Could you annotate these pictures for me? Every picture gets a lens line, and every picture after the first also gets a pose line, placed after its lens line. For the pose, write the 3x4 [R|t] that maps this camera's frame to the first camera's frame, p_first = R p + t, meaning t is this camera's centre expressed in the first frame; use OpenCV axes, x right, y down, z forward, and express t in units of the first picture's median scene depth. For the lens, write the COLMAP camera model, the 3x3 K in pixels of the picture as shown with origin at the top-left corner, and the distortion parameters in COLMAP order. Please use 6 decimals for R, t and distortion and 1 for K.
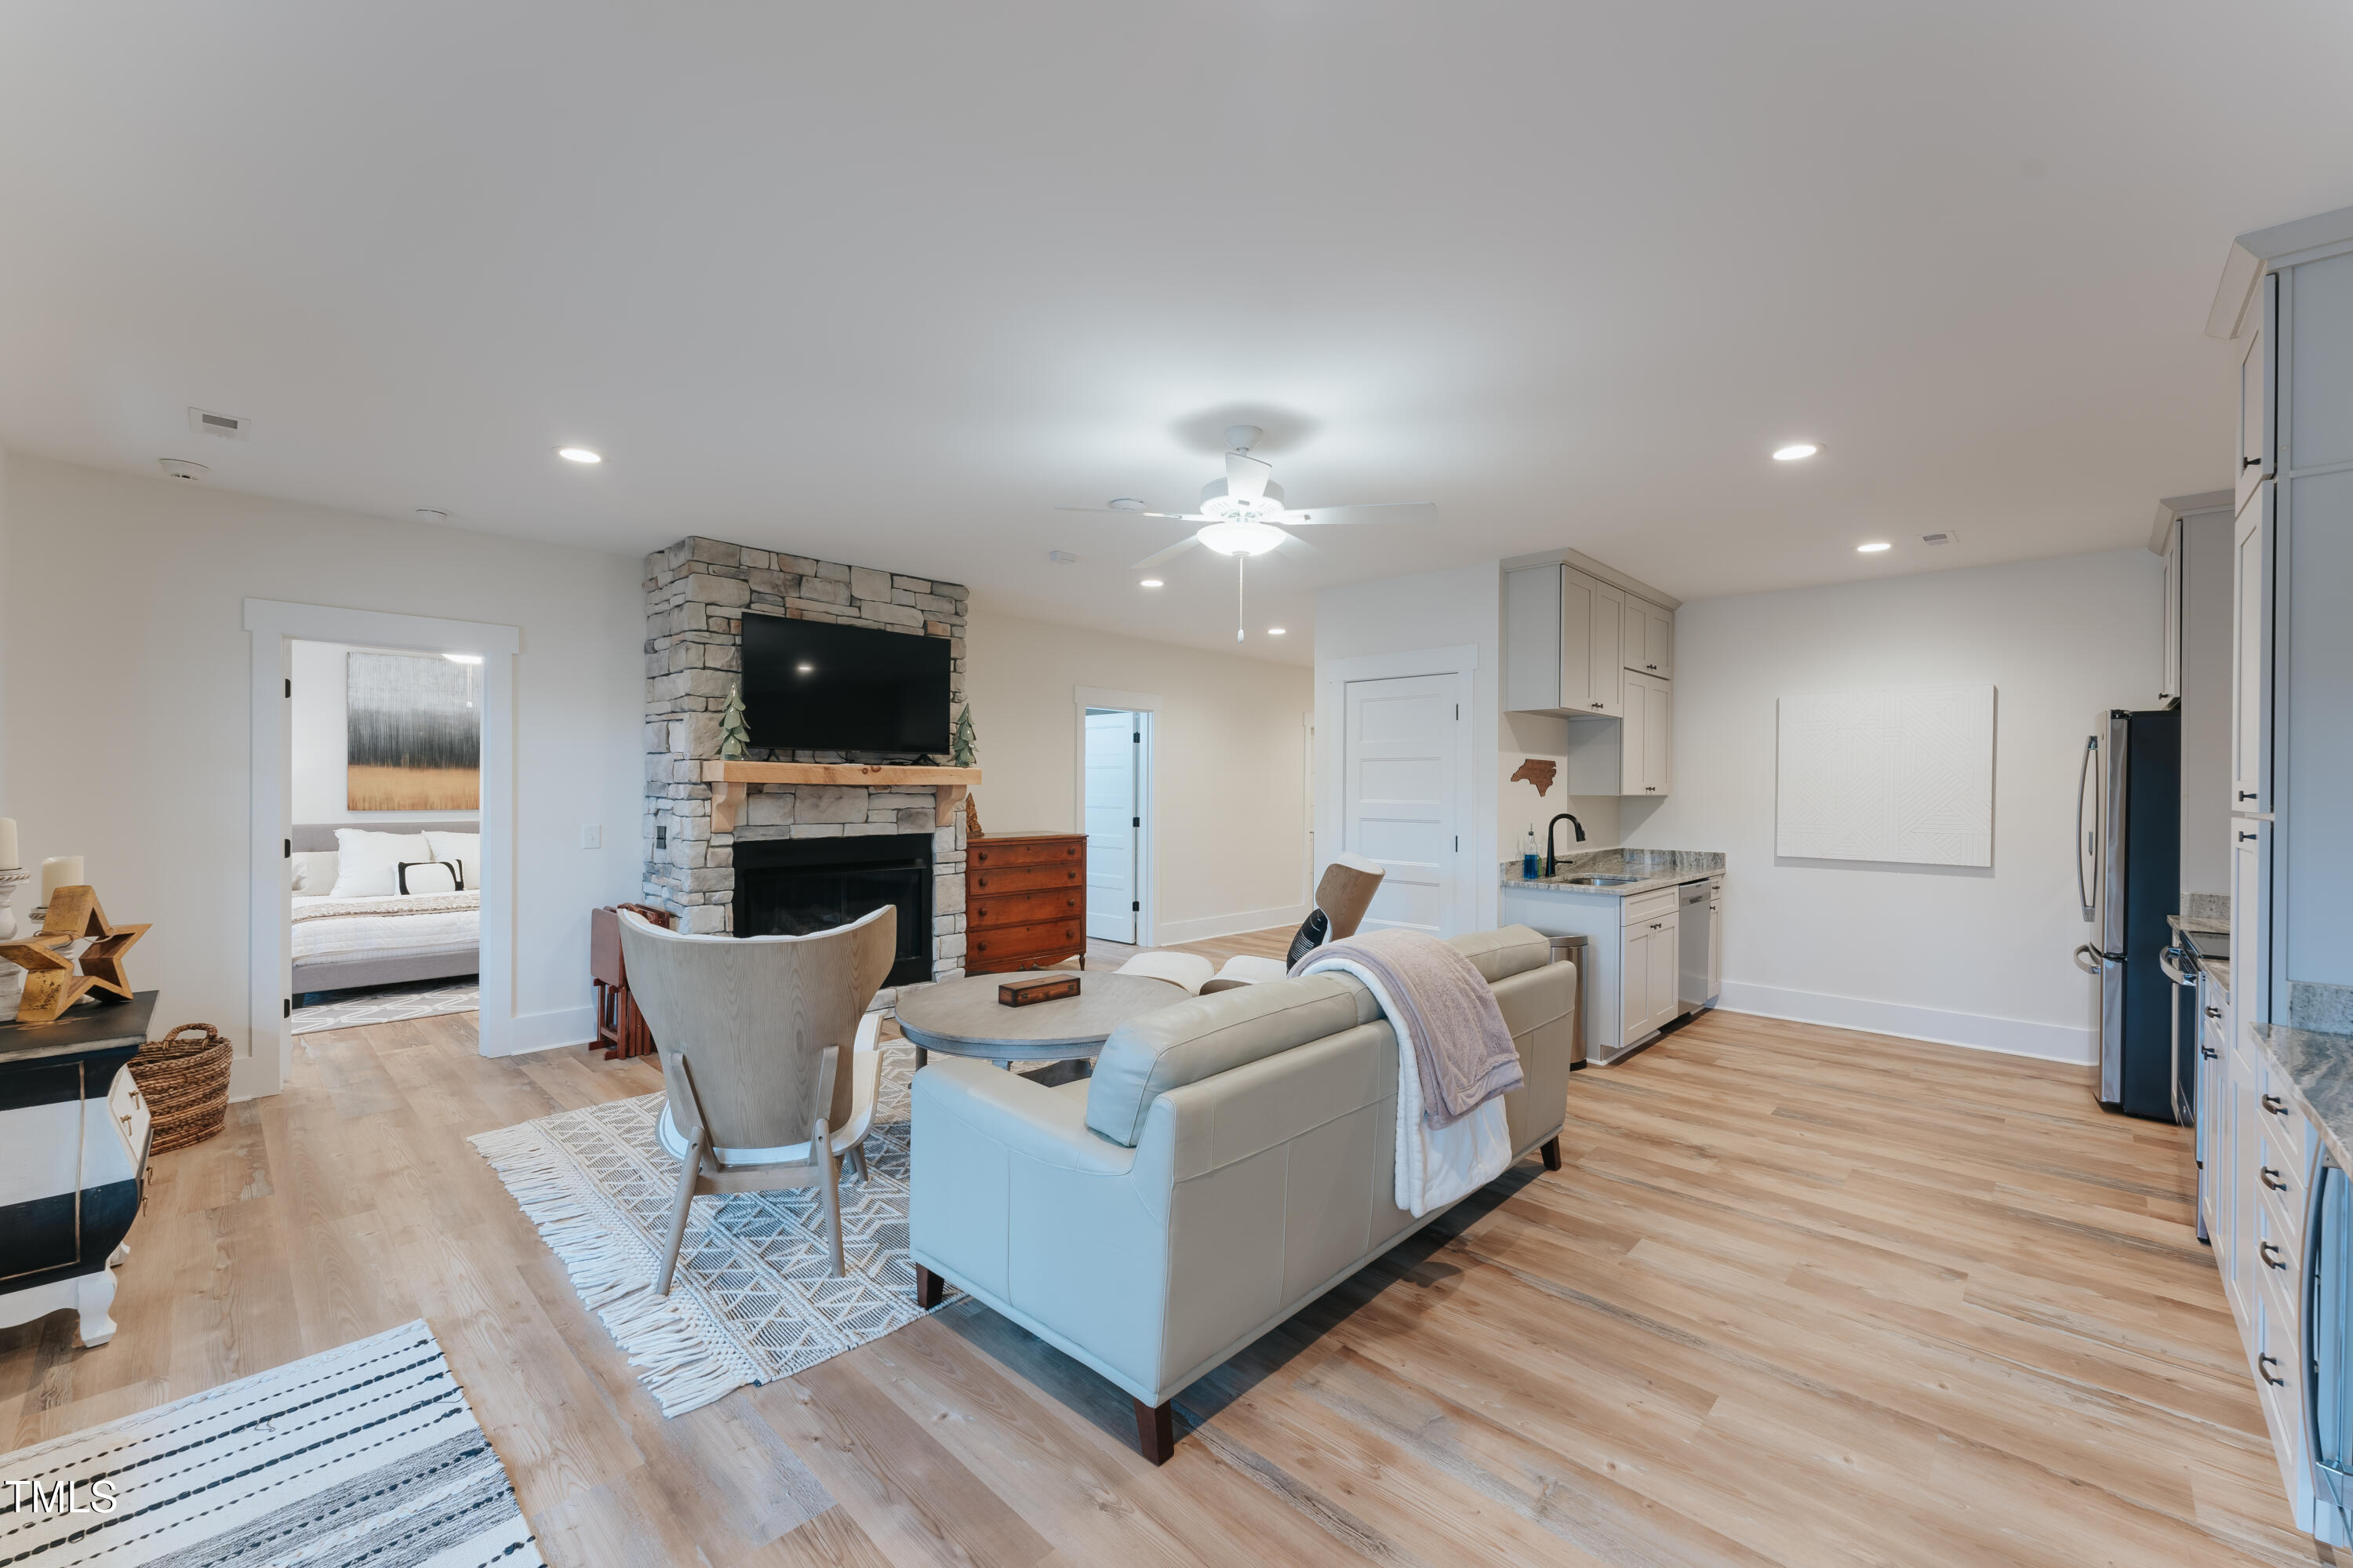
lens RADIAL K [[951.2, 0, 1177.9], [0, 951.2, 789.6], [0, 0, 1]] dist [0.000552, -0.000513]
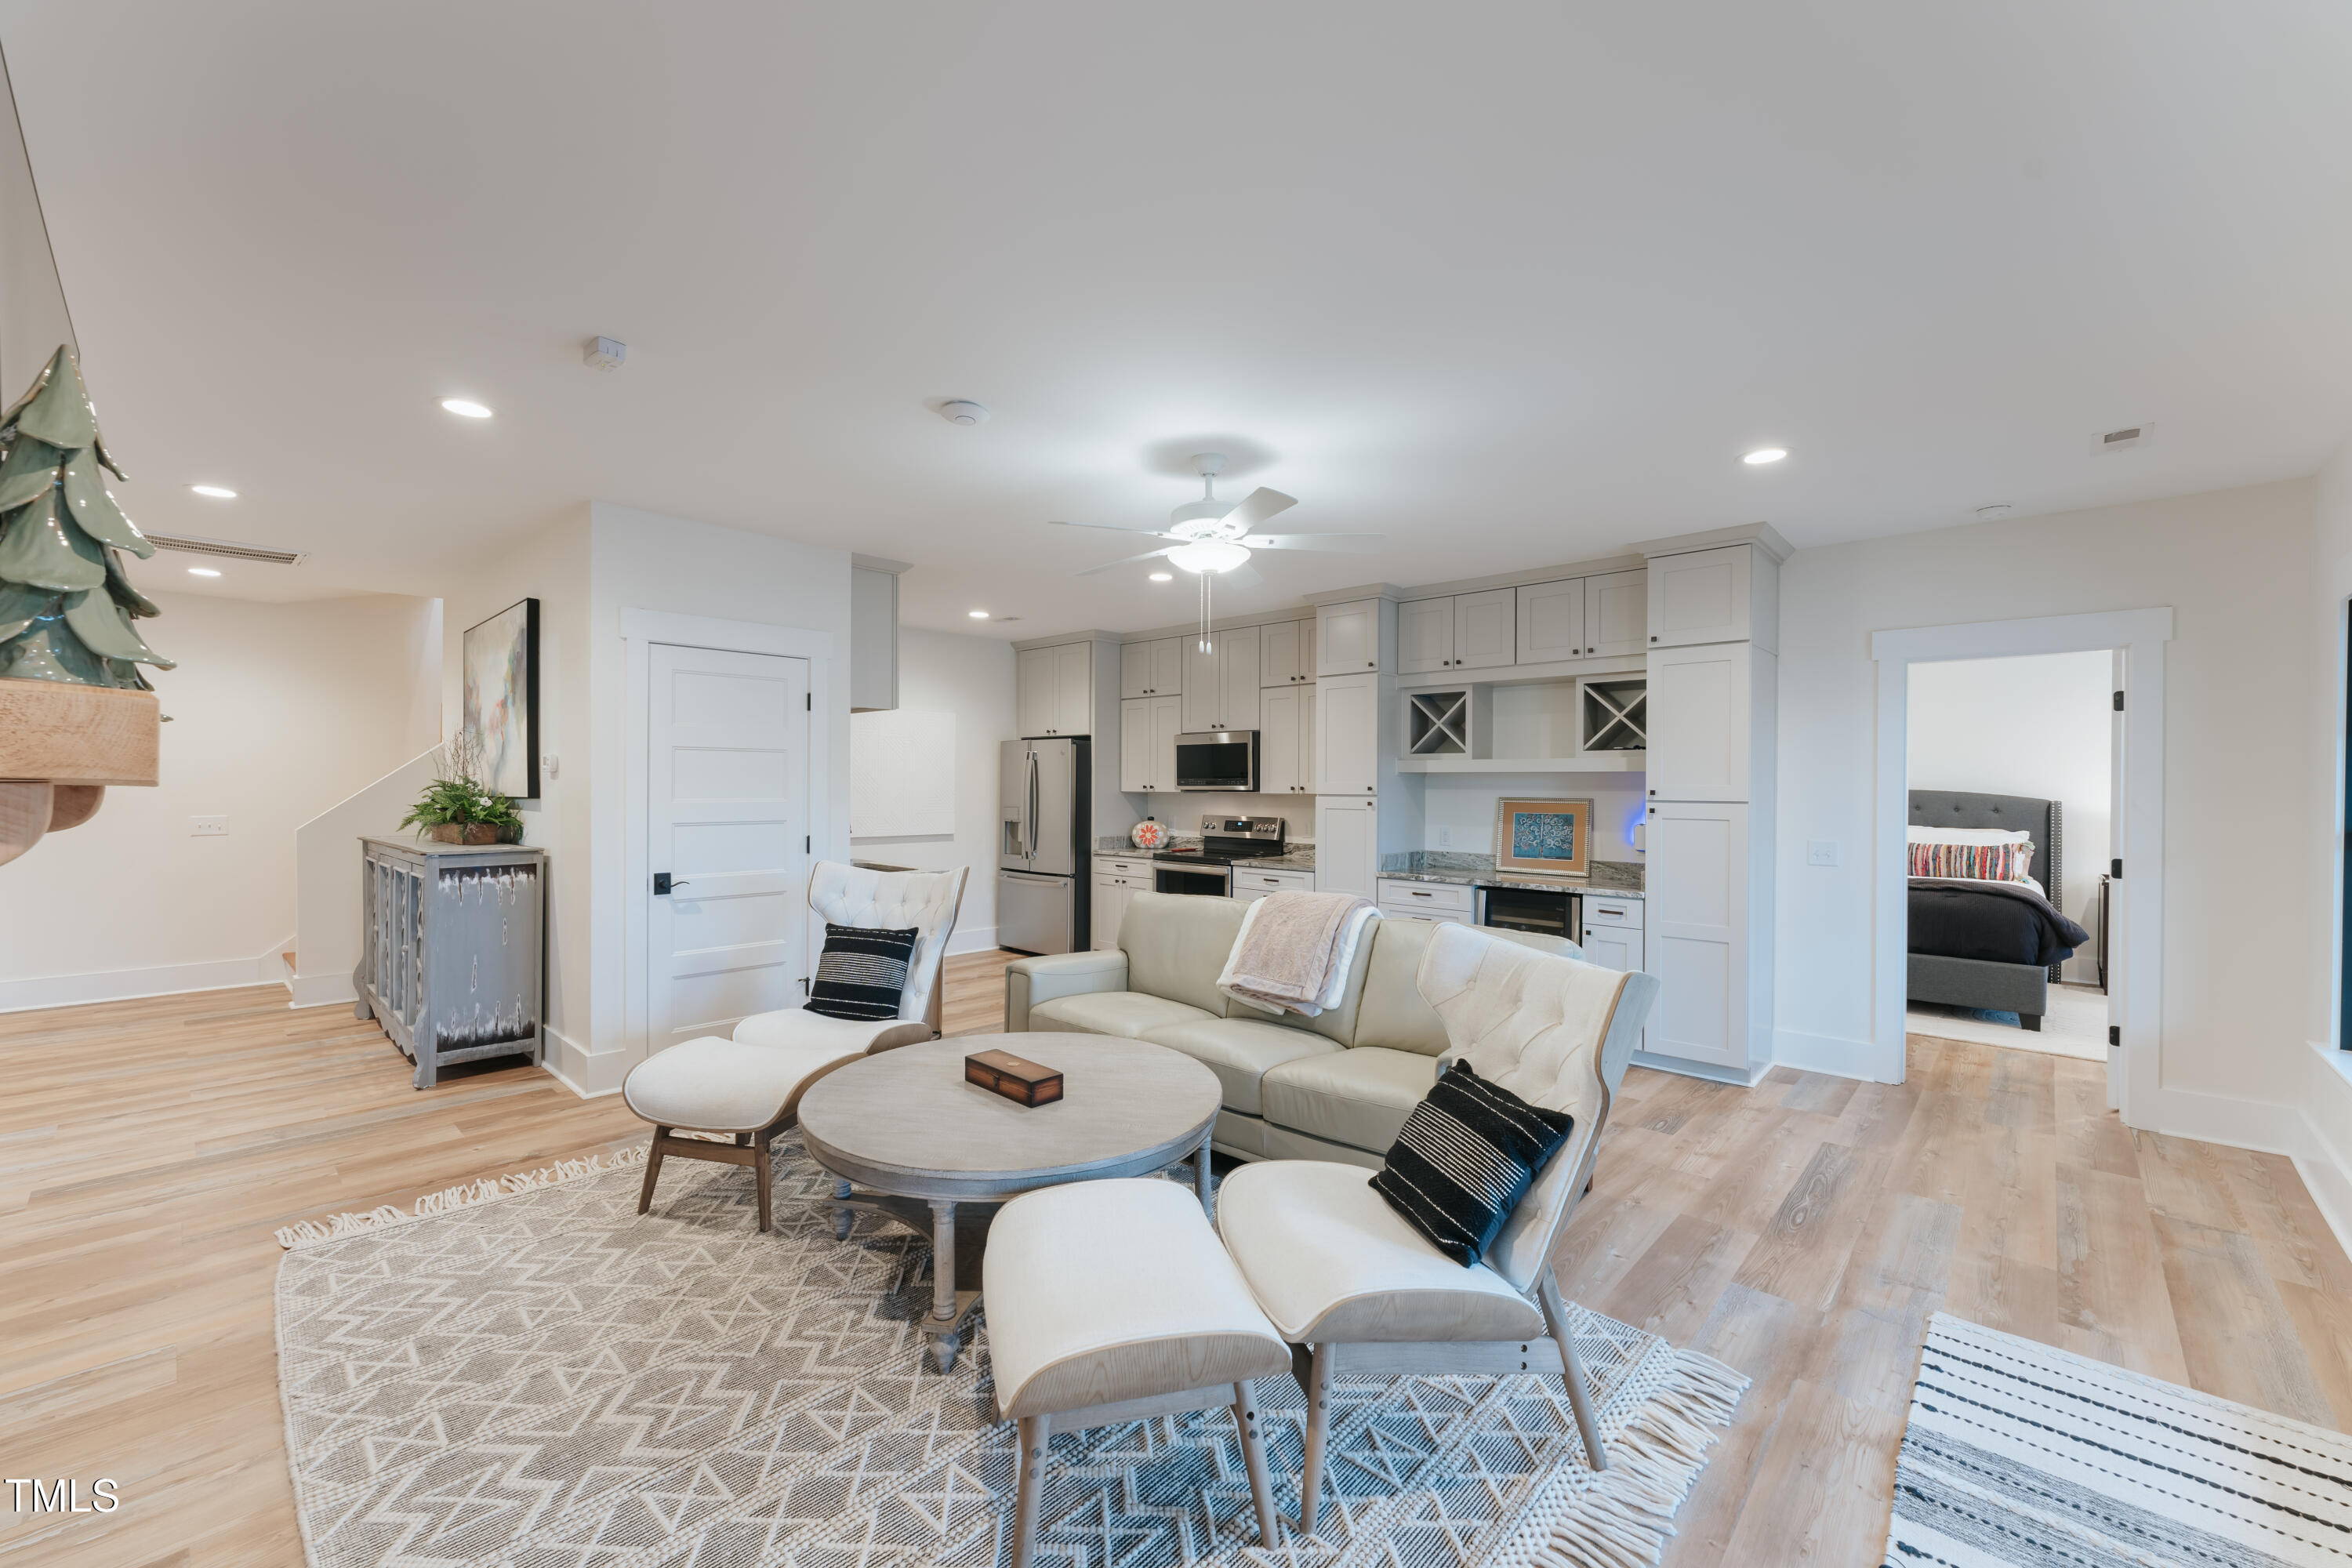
lens RADIAL K [[950.7, 0, 1161.9], [0, 950.7, 783.8], [0, 0, 1]] dist [0.000552, -0.000513]
pose [[-0.019480, -0.006548, 0.999789, -1.694081], [-0.004150, 0.999970, 0.006468, -0.023806], [-0.999802, -0.004023, -0.019506, 1.794172]]
